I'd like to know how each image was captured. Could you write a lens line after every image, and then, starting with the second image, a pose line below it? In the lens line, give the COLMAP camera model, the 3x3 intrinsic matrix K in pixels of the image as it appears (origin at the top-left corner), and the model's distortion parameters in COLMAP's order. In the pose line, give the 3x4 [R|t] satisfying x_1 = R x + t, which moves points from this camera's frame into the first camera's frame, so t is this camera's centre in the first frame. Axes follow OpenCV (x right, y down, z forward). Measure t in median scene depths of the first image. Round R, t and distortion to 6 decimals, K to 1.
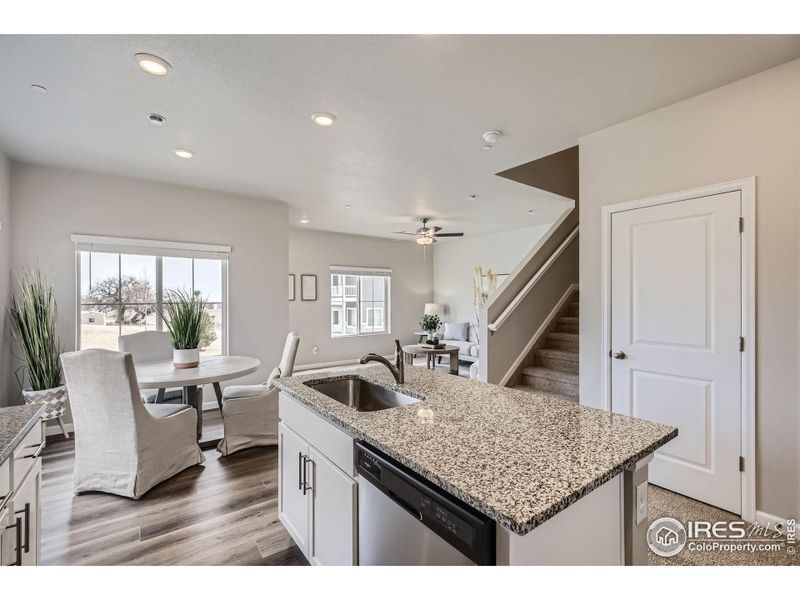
lens RADIAL K [[361.6, 0, 402.5], [0, 361.6, 298.1], [0, 0, 1]] dist [-0.001499, -0.000482]
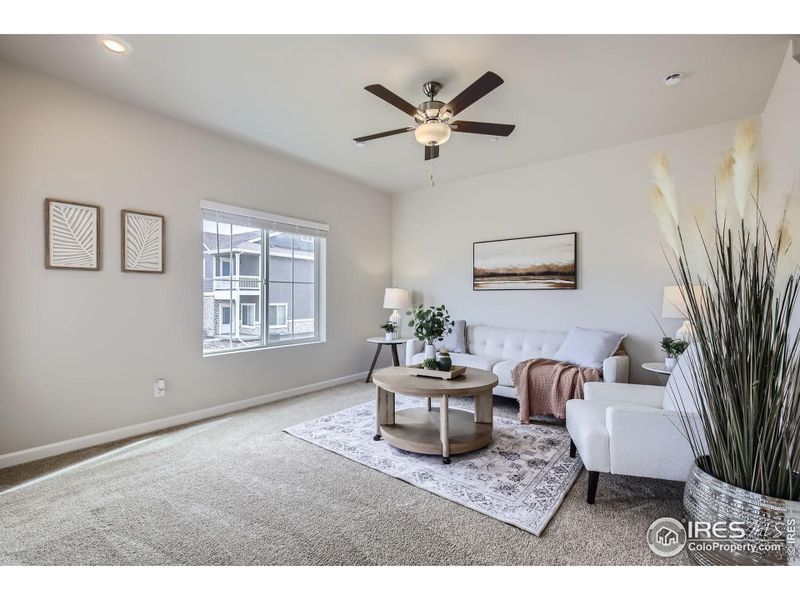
lens RADIAL K [[367.8, 0, 400.5], [0, 367.8, 295.4], [0, 0, 1]] dist [-0.000959, -0.000354]
pose [[0.967773, 0.004888, 0.251778, -0.069112], [-0.004978, 0.999988, -0.000280, 0.028951], [-0.251776, -0.000983, 0.967785, 0.465101]]
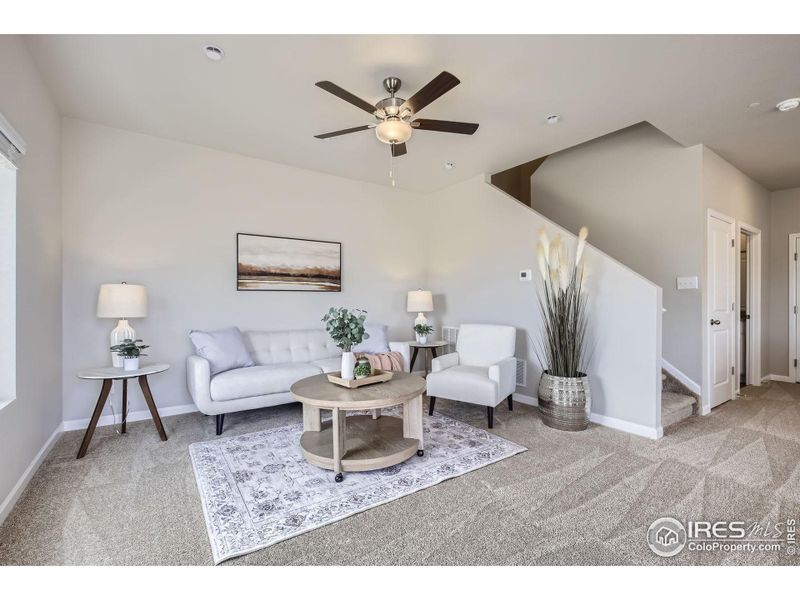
lens RADIAL K [[361.6, 0, 402.5], [0, 361.6, 298.1], [0, 0, 1]] dist [-0.001499, -0.000482]
pose [[0.033716, 0.000826, 0.999431, -0.290406], [-0.002959, 0.999995, -0.000726, 0.029997], [-0.999427, -0.002933, 0.033719, 0.781817]]
